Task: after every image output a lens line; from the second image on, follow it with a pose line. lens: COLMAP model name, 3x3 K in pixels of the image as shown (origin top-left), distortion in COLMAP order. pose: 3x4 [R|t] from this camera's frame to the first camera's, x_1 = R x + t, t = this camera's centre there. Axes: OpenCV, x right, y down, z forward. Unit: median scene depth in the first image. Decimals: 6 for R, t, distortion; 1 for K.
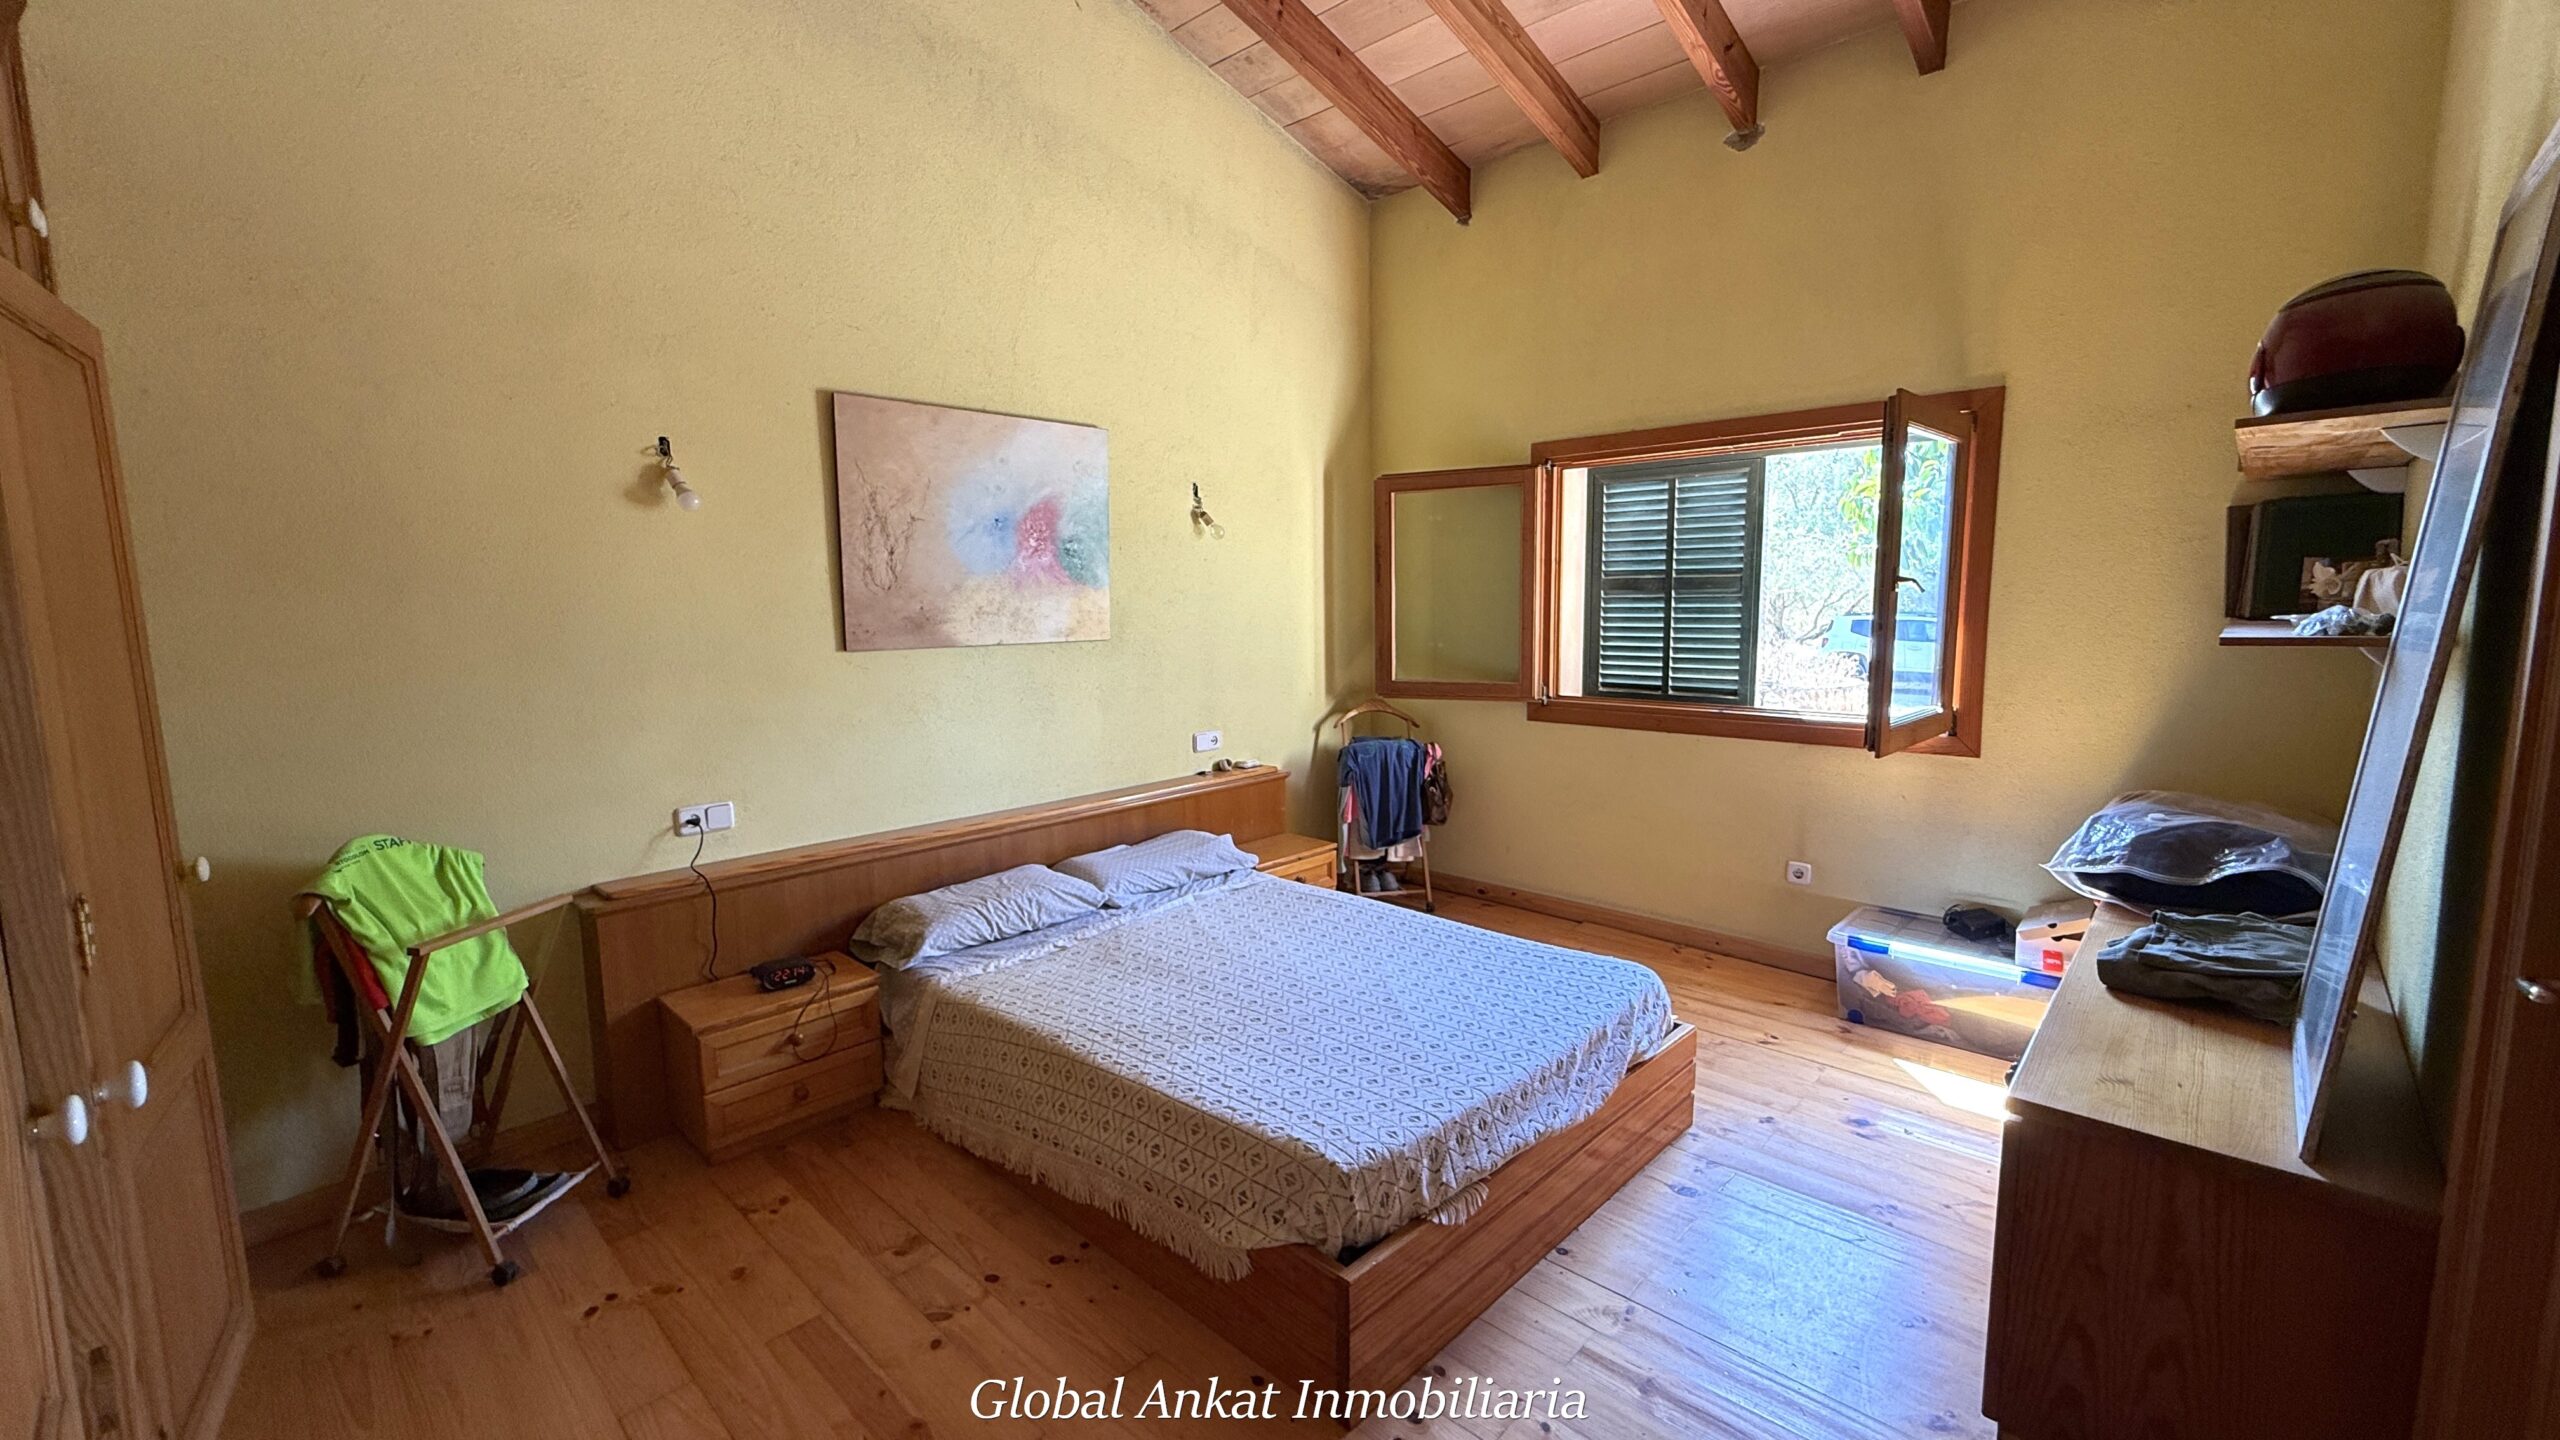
lens RADIAL K [[1023.2, 0, 1282.5], [0, 1023.2, 717.7], [0, 0, 1]] dist [-0.000901, 0.000322]
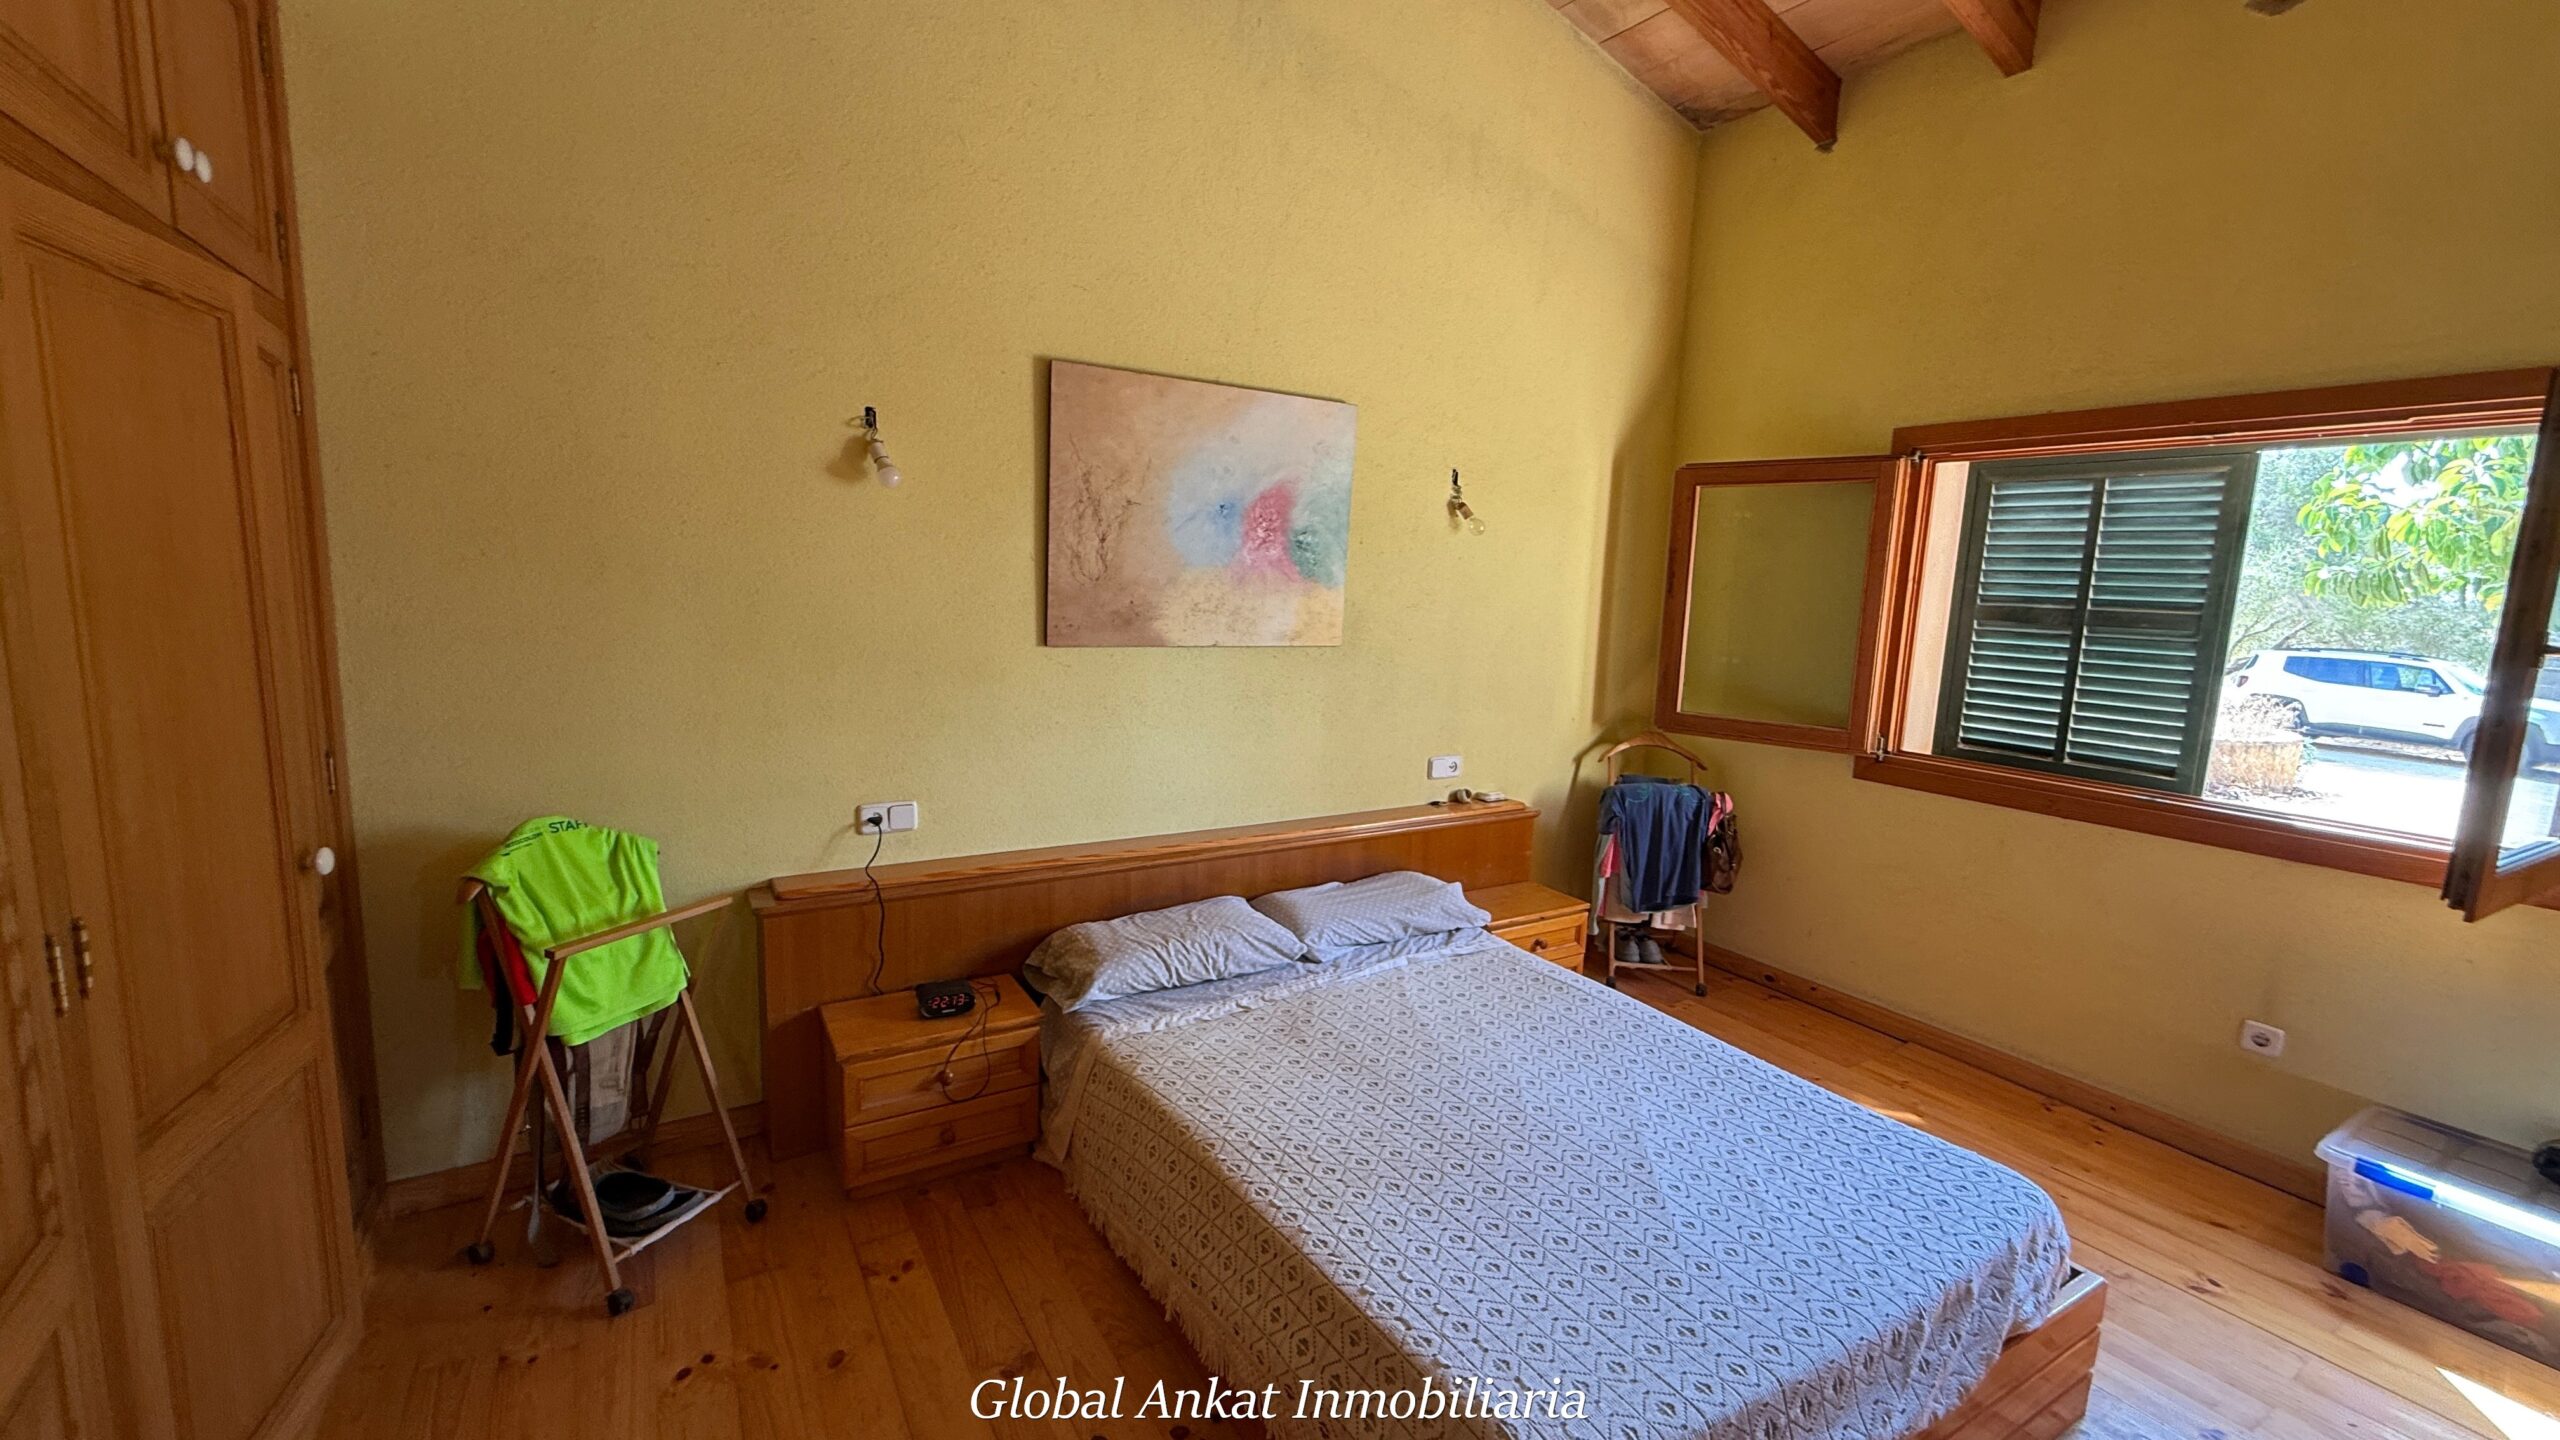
lens RADIAL K [[1023.2, 0, 1277.4], [0, 1023.2, 717.7], [0, 0, 1]] dist [-0.000901, 0.000322]
pose [[0.963875, 0.084585, -0.252566, 0.006702], [-0.080432, 0.996401, 0.026742, -0.040243], [0.253920, -0.005462, 0.967210, 0.161357]]
